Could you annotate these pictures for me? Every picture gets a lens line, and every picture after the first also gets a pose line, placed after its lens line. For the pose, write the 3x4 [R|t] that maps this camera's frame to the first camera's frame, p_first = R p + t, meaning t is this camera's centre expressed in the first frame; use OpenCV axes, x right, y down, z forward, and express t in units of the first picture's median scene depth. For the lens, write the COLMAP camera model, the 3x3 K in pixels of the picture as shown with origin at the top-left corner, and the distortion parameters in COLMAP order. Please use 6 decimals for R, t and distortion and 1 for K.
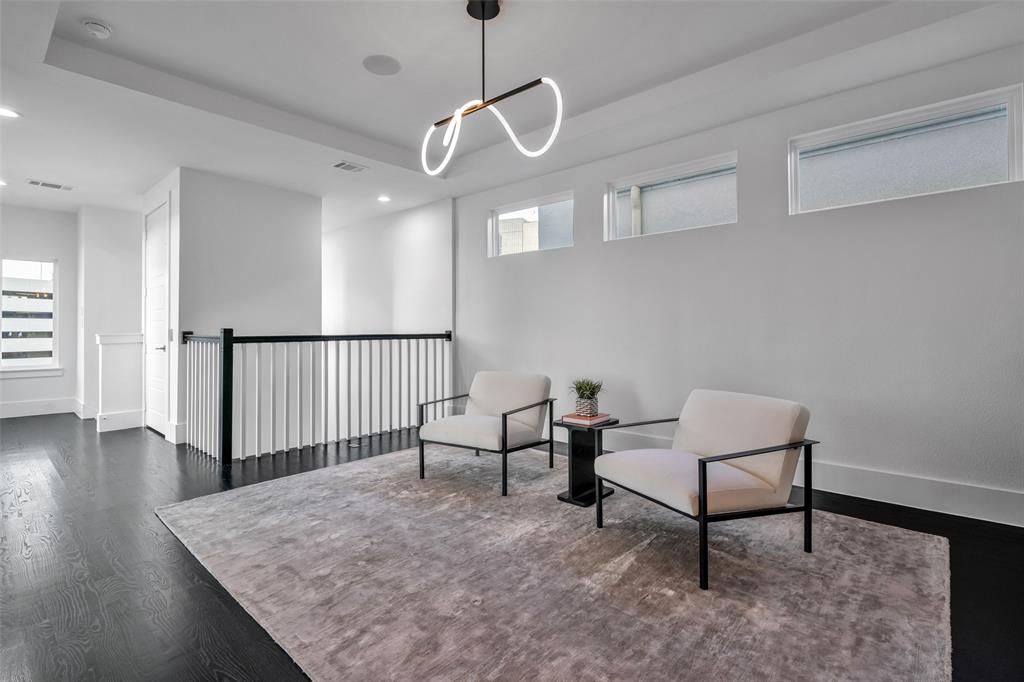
lens RADIAL K [[486.4, 0, 469.4], [0, 486.4, 332.0], [0, 0, 1]] dist [-0.000478, -0.000170]
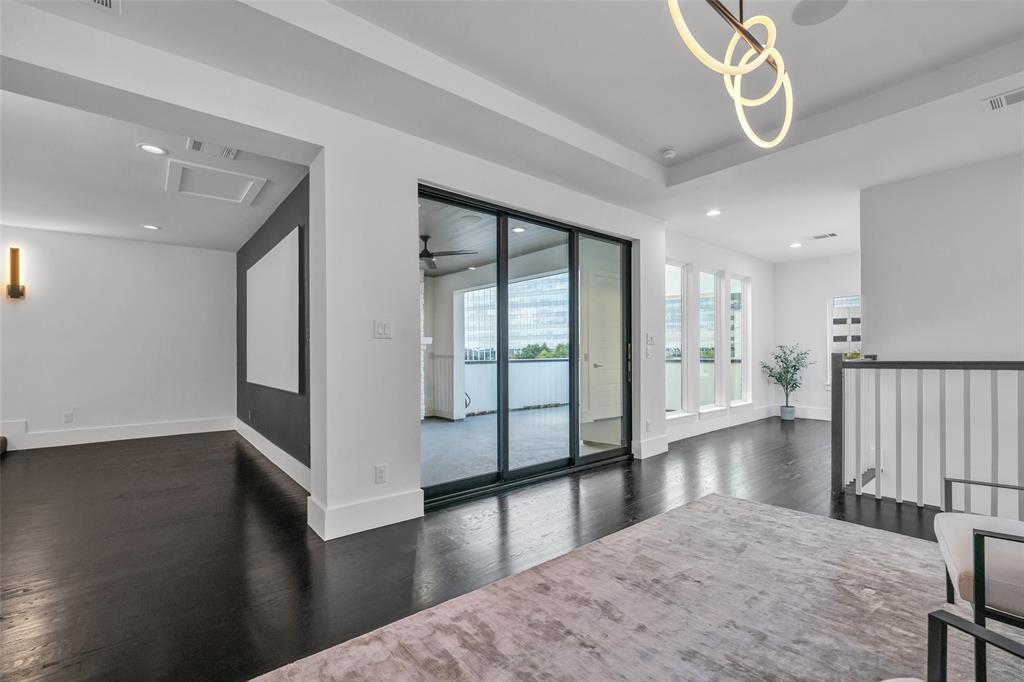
lens RADIAL K [[422.4, 0, 508.6], [0, 422.4, 366.7], [0, 0, 1]] dist [-0.004139, -0.000478]
pose [[-0.091754, 0.034122, -0.995197, 0.458712], [0.002834, 0.999418, 0.034005, -0.011893], [0.995778, 0.000300, -0.091797, 0.494764]]
